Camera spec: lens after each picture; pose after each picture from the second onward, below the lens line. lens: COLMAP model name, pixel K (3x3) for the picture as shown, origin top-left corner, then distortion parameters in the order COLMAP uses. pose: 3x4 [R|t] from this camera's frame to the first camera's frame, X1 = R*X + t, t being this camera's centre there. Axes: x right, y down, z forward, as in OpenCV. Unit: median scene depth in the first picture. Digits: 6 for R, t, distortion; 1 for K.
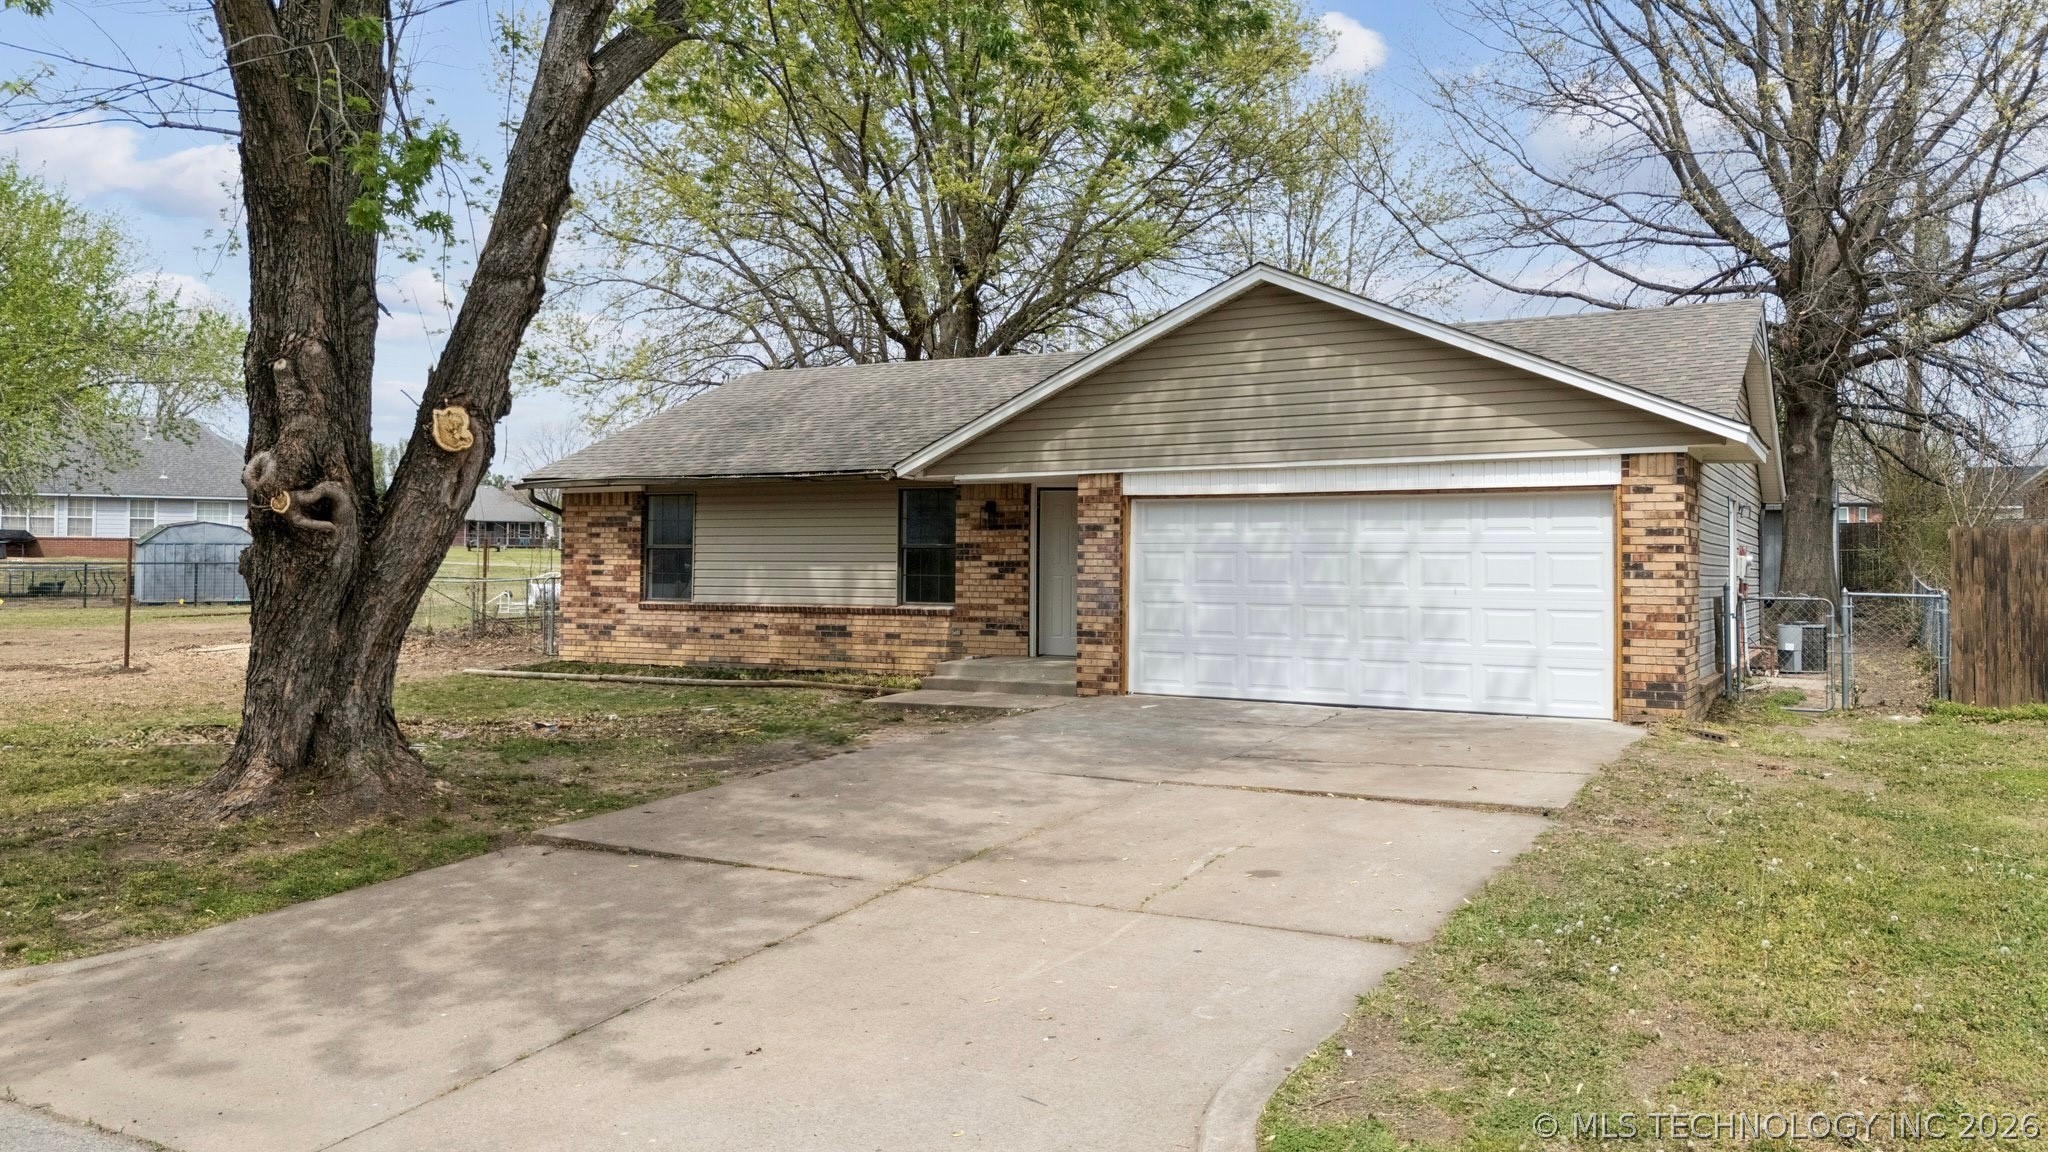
lens RADIAL K [[1521.9, 0, 1020.8], [0, 1521.9, 565.0], [0, 0, 1]] dist [0.048635, -0.025055]
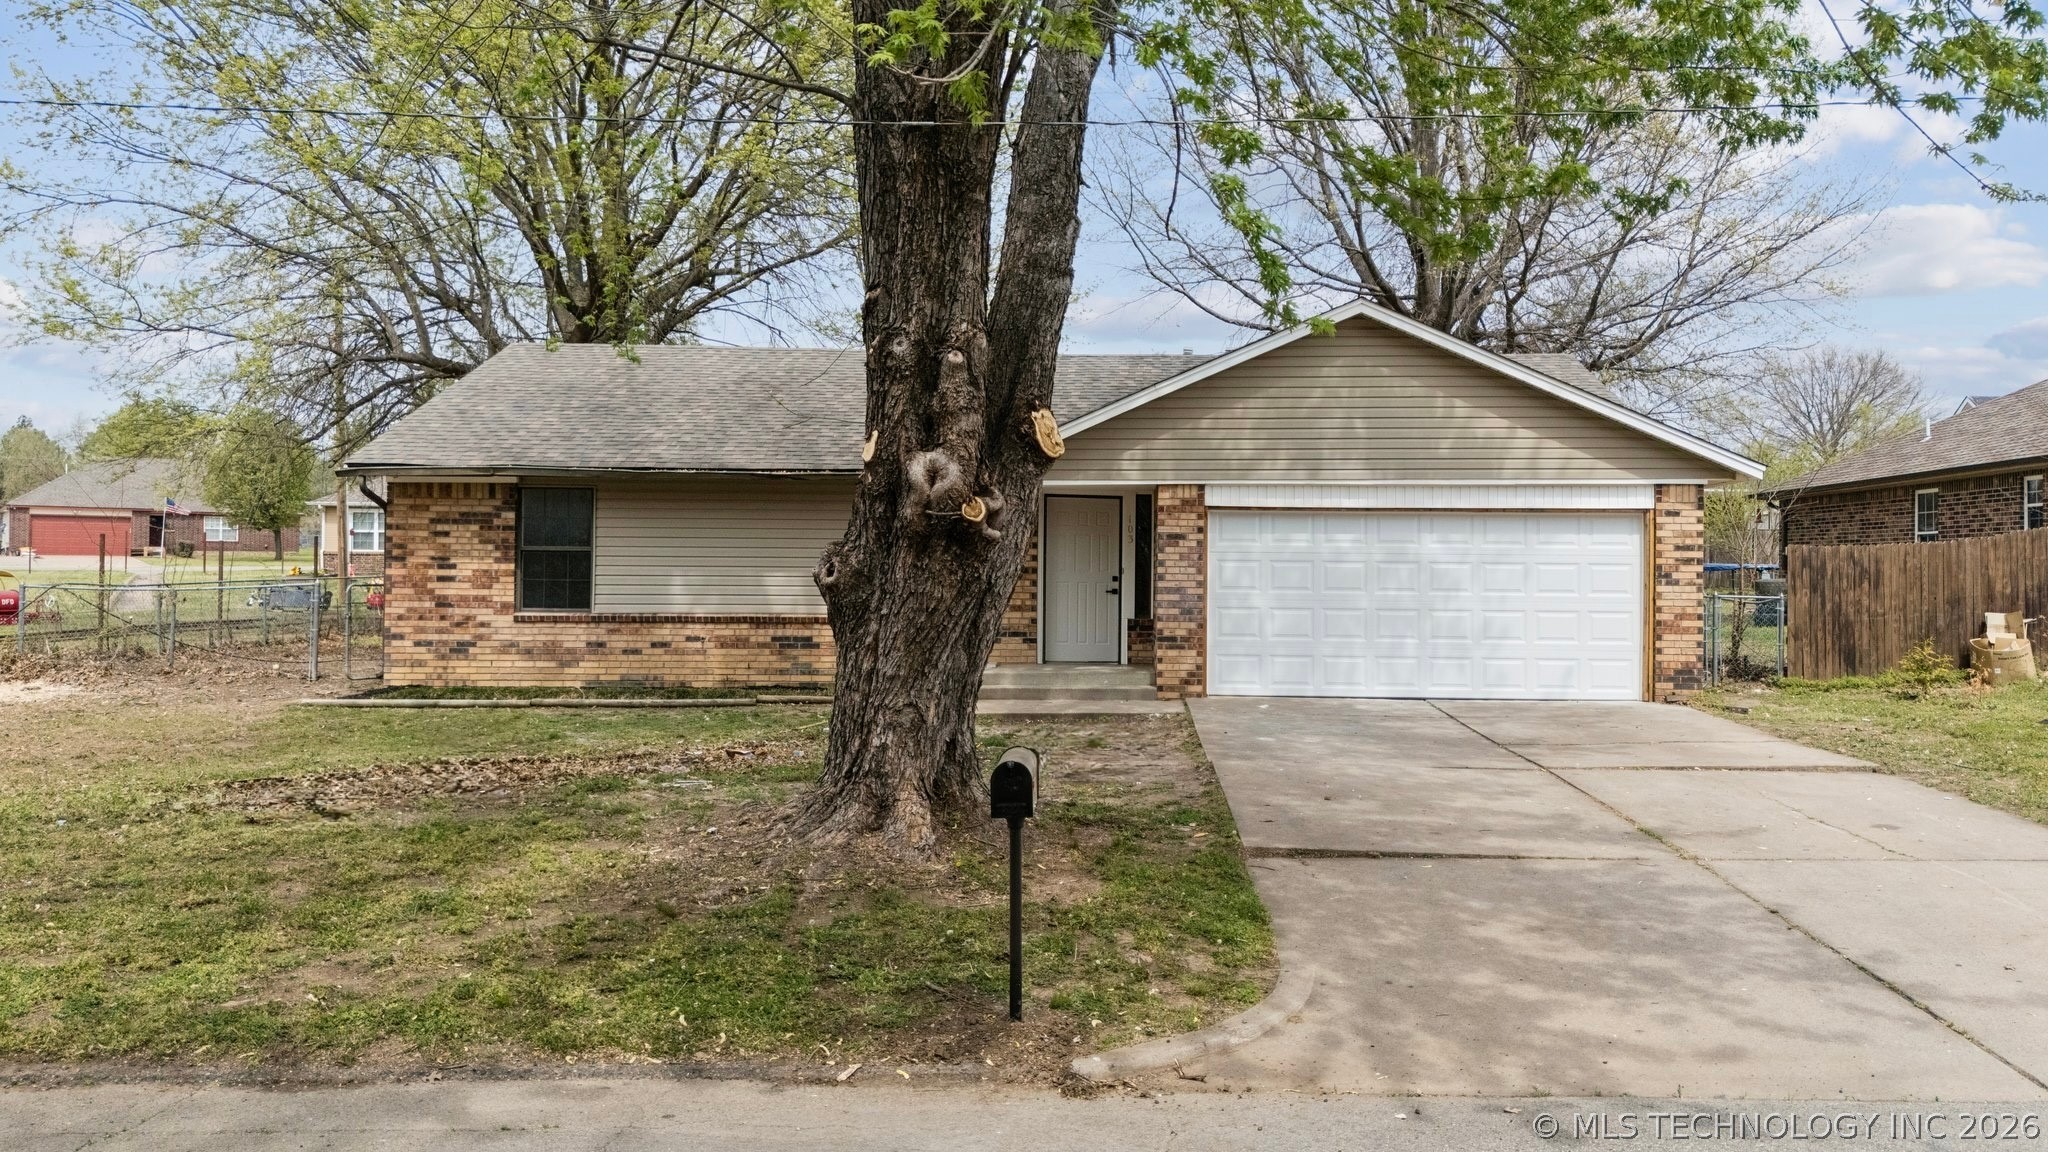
lens RADIAL K [[1628.6, 0, 1020.7], [0, 1628.6, 582.2], [0, 0, 1]] dist [0.043662, -0.001938]
pose [[0.871267, -0.002068, 0.490805, -0.589716], [-0.003496, 0.999940, 0.010418, -0.004738], [-0.490797, -0.010792, 0.871207, 0.089073]]
